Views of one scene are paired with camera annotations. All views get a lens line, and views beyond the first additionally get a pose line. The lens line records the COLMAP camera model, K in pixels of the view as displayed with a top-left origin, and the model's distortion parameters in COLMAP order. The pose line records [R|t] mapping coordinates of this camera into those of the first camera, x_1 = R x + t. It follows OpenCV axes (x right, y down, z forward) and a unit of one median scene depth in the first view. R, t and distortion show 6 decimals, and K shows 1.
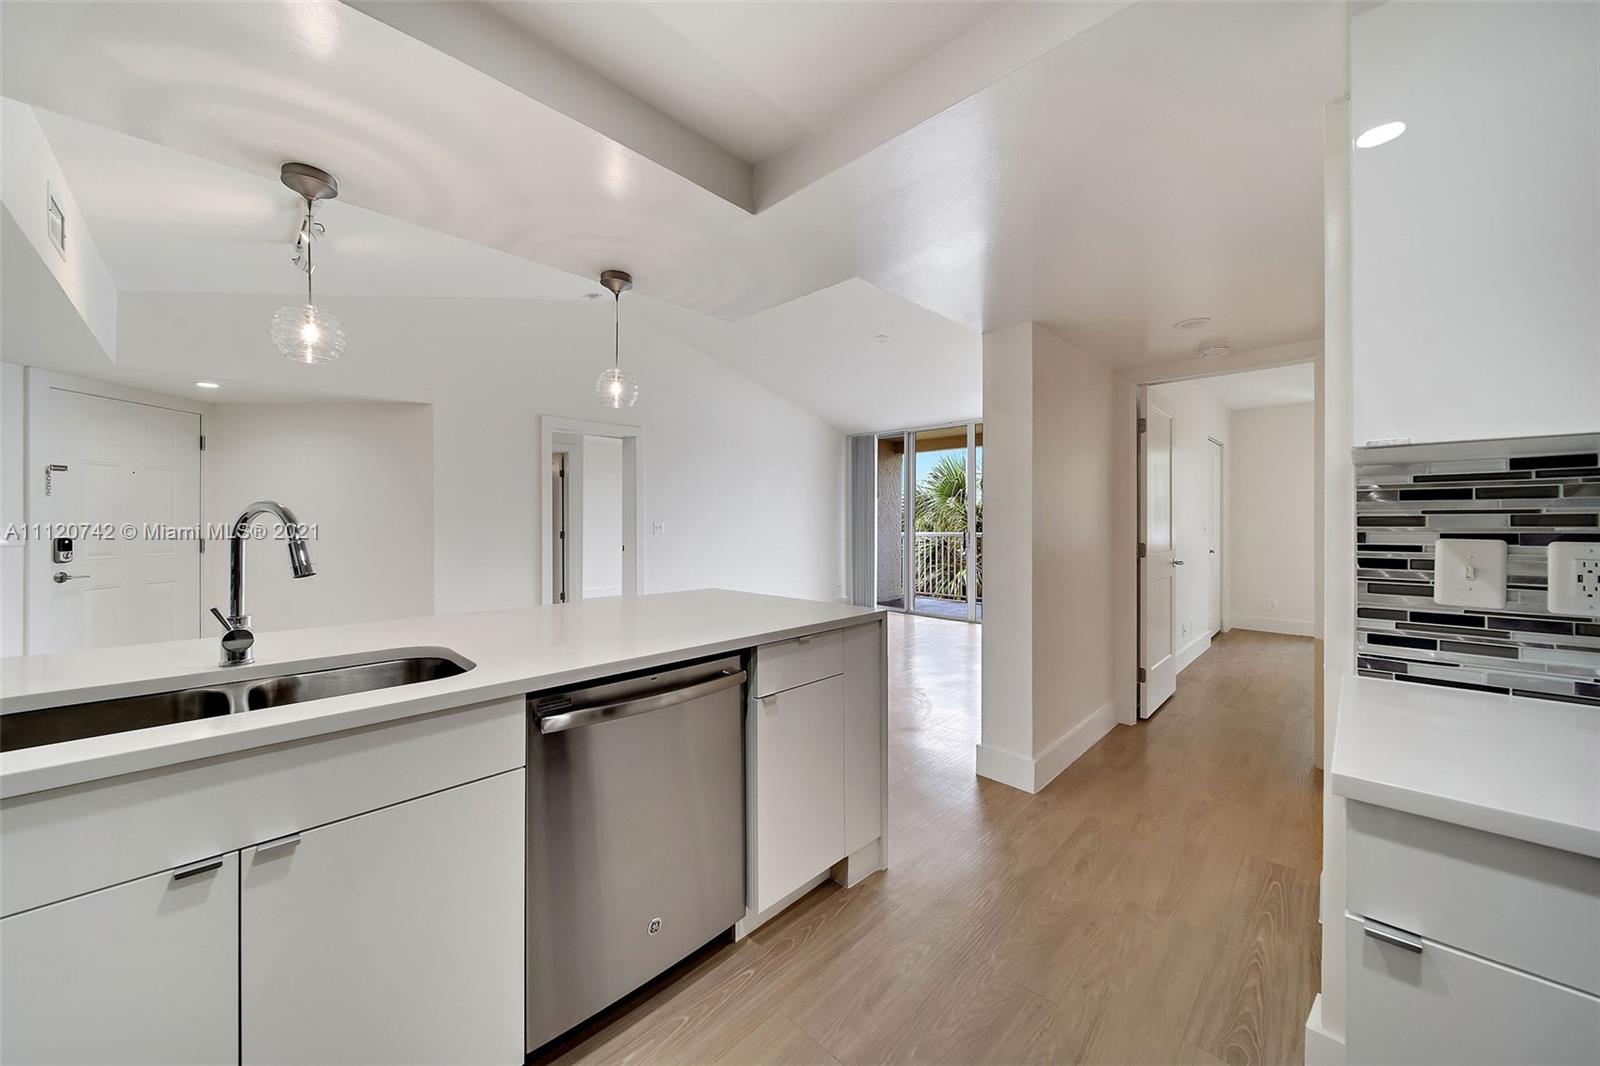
lens RADIAL K [[570.8, 0, 806.2], [0, 570.8, 532.1], [0, 0, 1]] dist [0.002219, -0.003741]
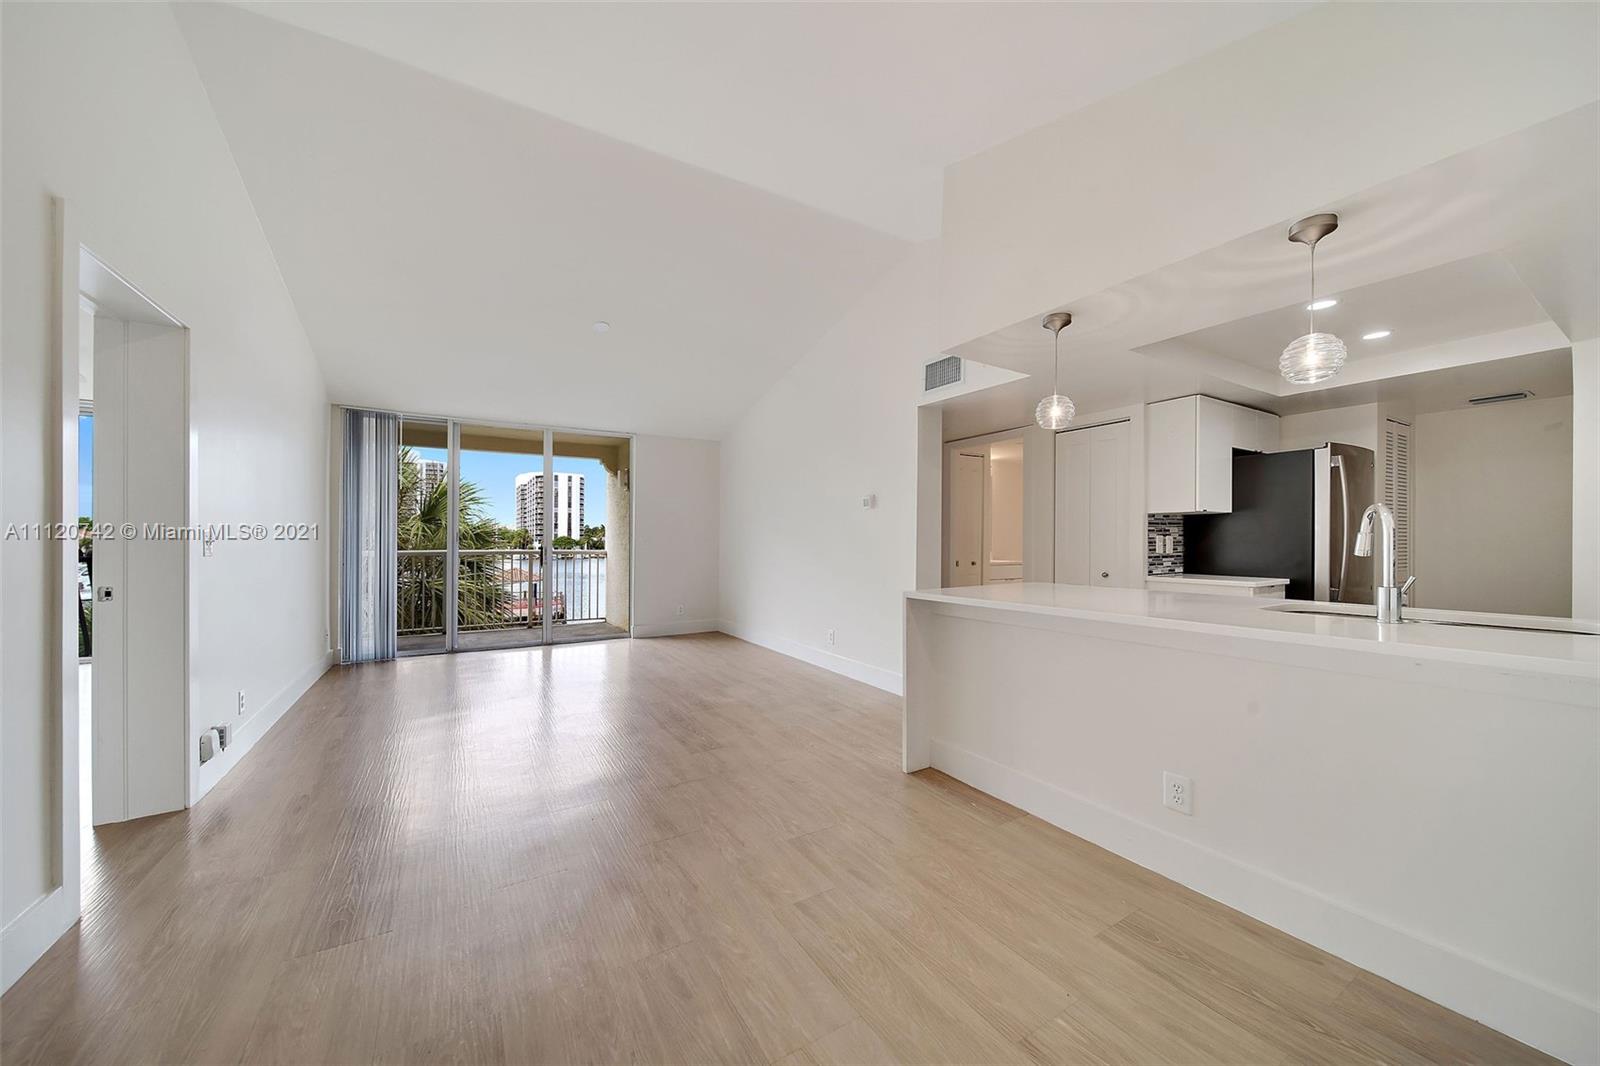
lens RADIAL K [[570.8, 0, 802.9], [0, 570.8, 534.2], [0, 0, 1]] dist [0.002219, -0.003741]
pose [[0.264597, 0.010163, 0.964306, -2.224635], [0.022691, 0.999602, -0.016761, 0.014734], [-0.964092, 0.026315, 0.264261, 1.656938]]
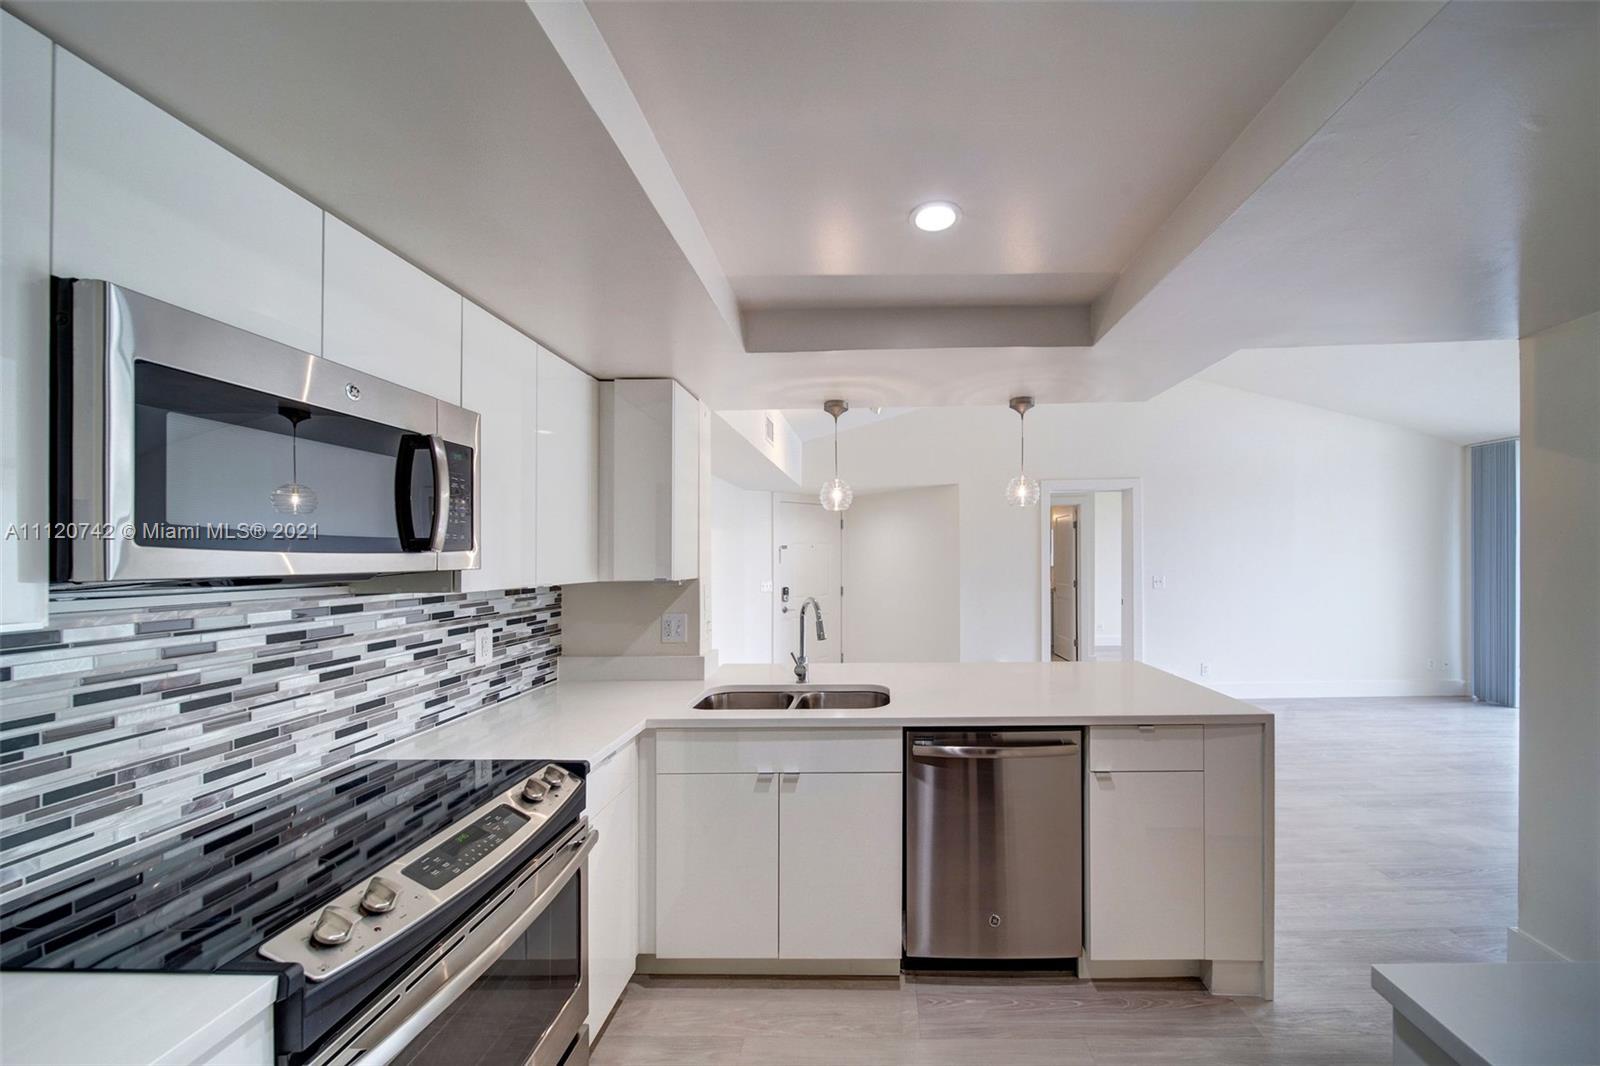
lens RADIAL K [[570.8, 0, 837.8], [0, 570.8, 557.2], [0, 0, 1]] dist [0.002219, -0.003741]
pose [[0.651955, -0.024832, -0.757851, 0.444081], [0.010578, 0.999664, -0.023655, -0.114019], [0.758184, 0.007405, 0.651998, -0.135767]]
